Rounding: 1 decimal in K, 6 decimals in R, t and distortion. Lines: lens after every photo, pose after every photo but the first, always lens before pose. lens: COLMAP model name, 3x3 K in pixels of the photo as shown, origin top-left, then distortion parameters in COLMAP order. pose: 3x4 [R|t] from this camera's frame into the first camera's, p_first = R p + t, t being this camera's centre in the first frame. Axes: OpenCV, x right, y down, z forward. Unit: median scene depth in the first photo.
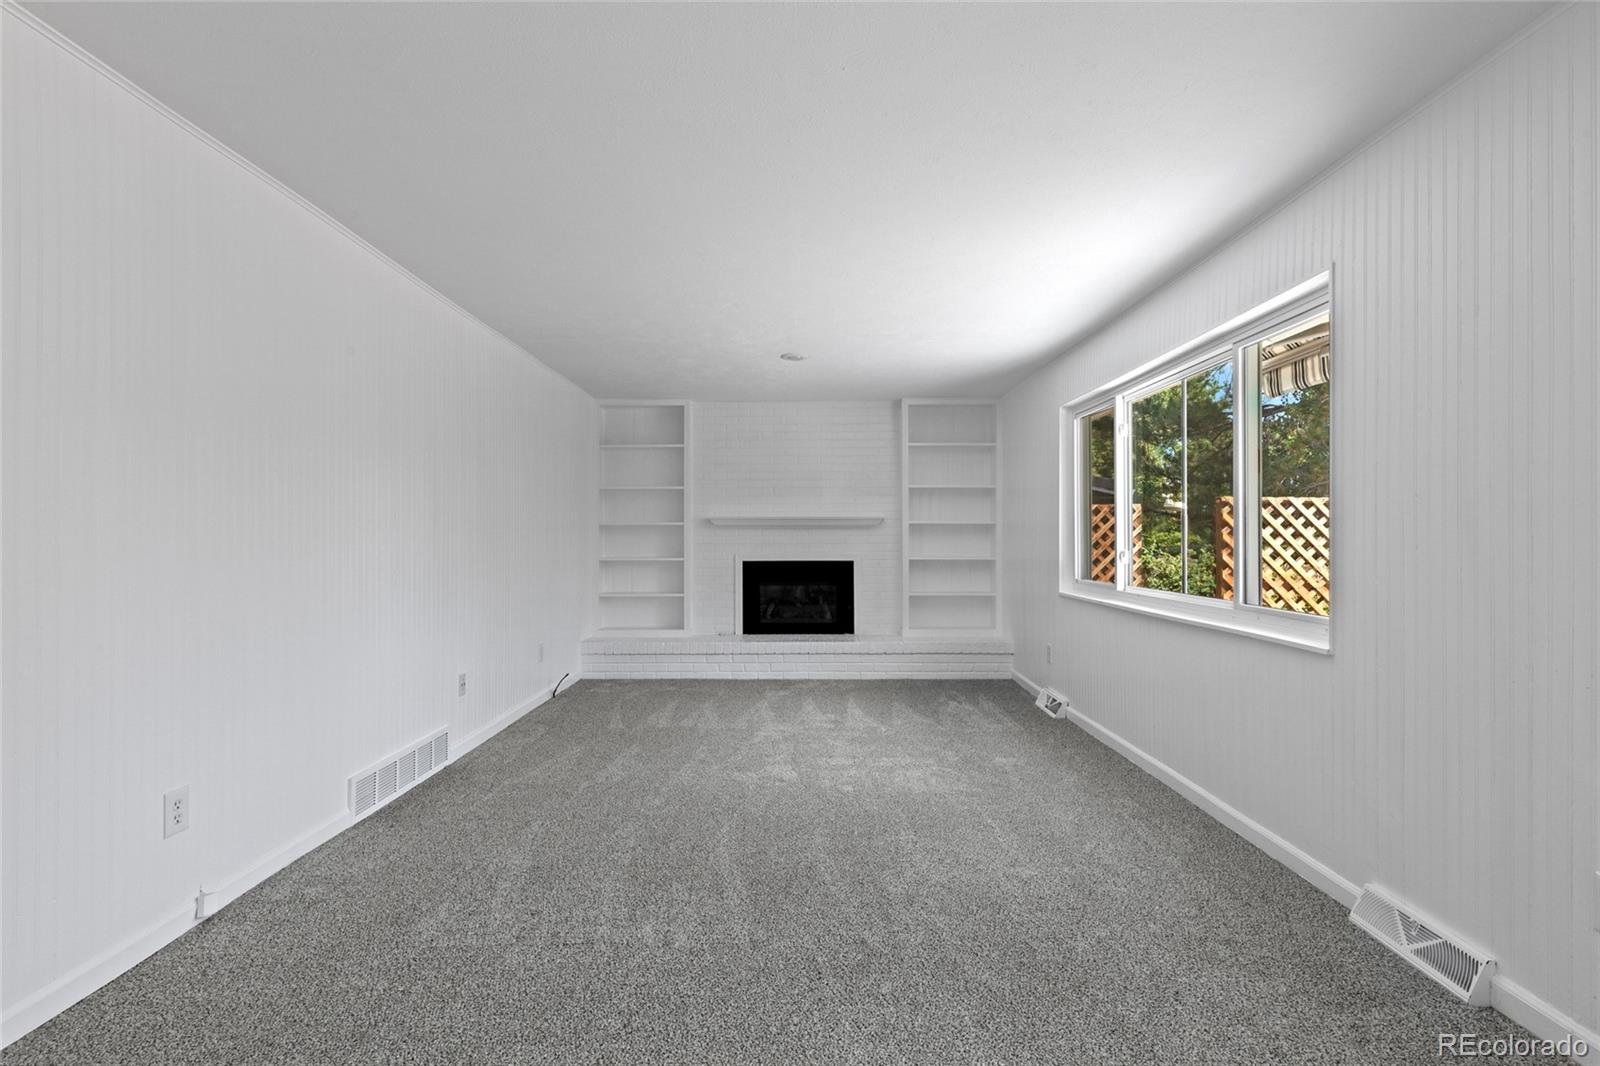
lens RADIAL K [[720.4, 0, 798.9], [0, 720.4, 537.2], [0, 0, 1]] dist [-0.001107, 0.001961]
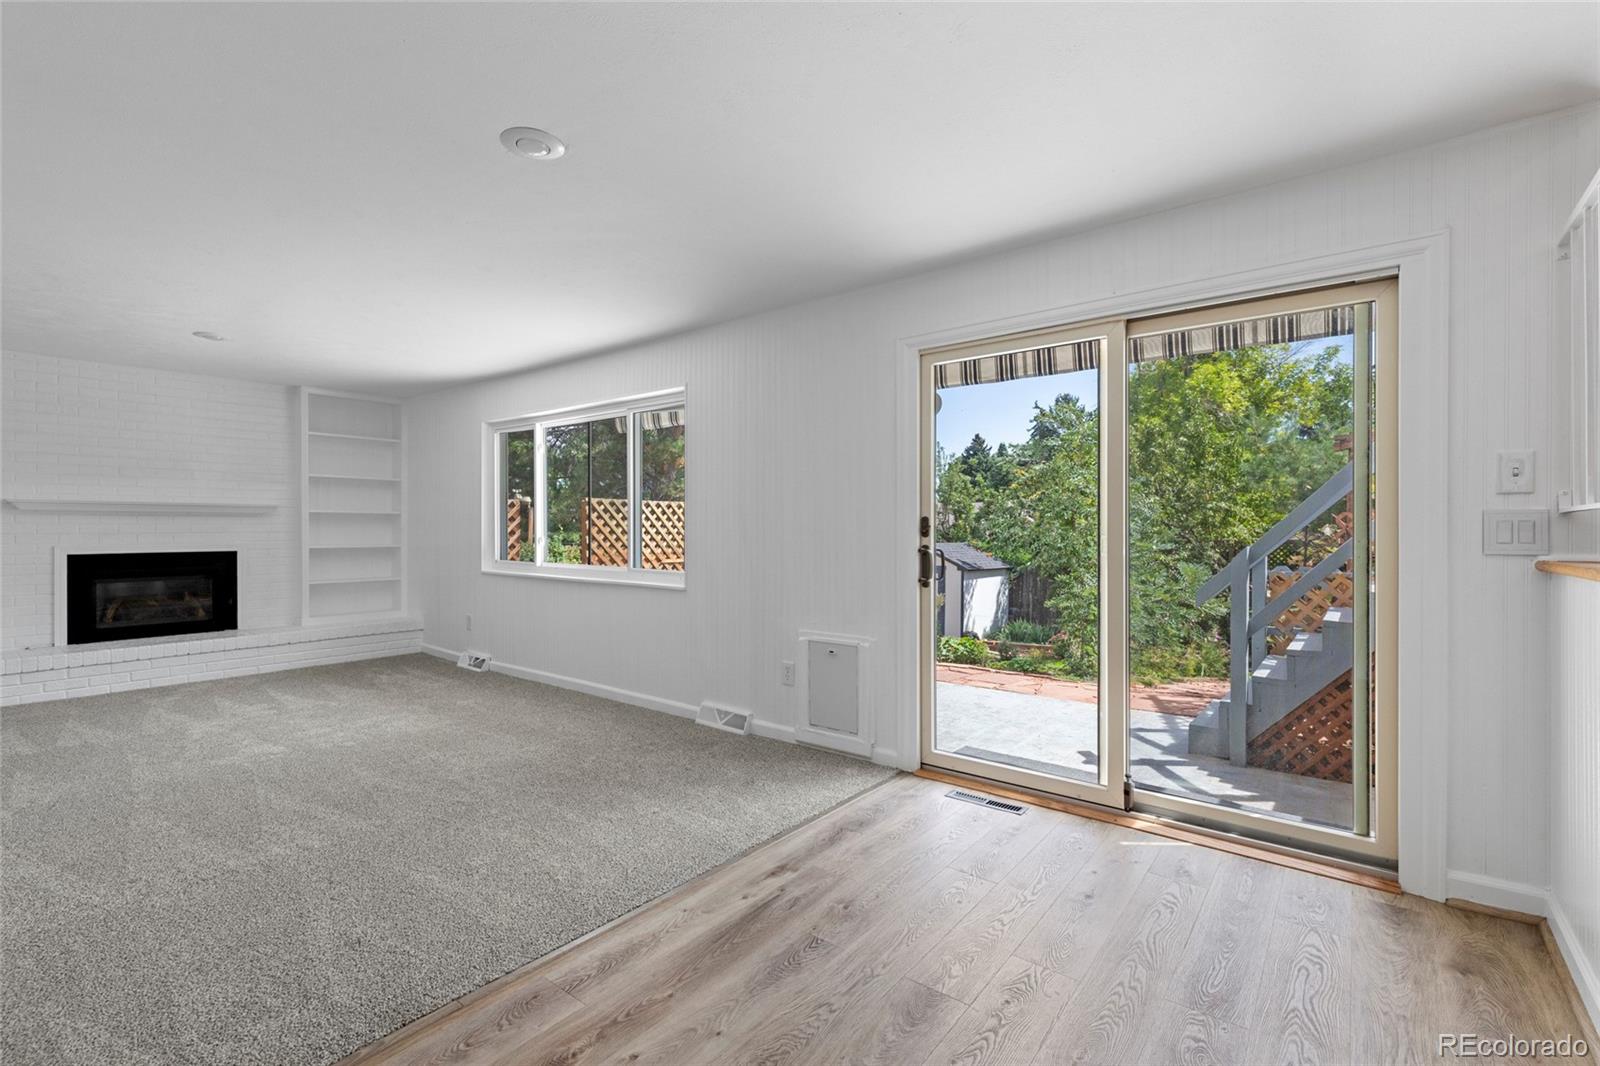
lens RADIAL K [[720.4, 0, 799.2], [0, 720.4, 530.7], [0, 0, 1]] dist [-0.001107, 0.001961]
pose [[0.617265, -0.001992, 0.786753, -0.244889], [-0.003471, 0.999980, 0.005255, -0.001193], [-0.786748, -0.005974, 0.617245, -0.173791]]
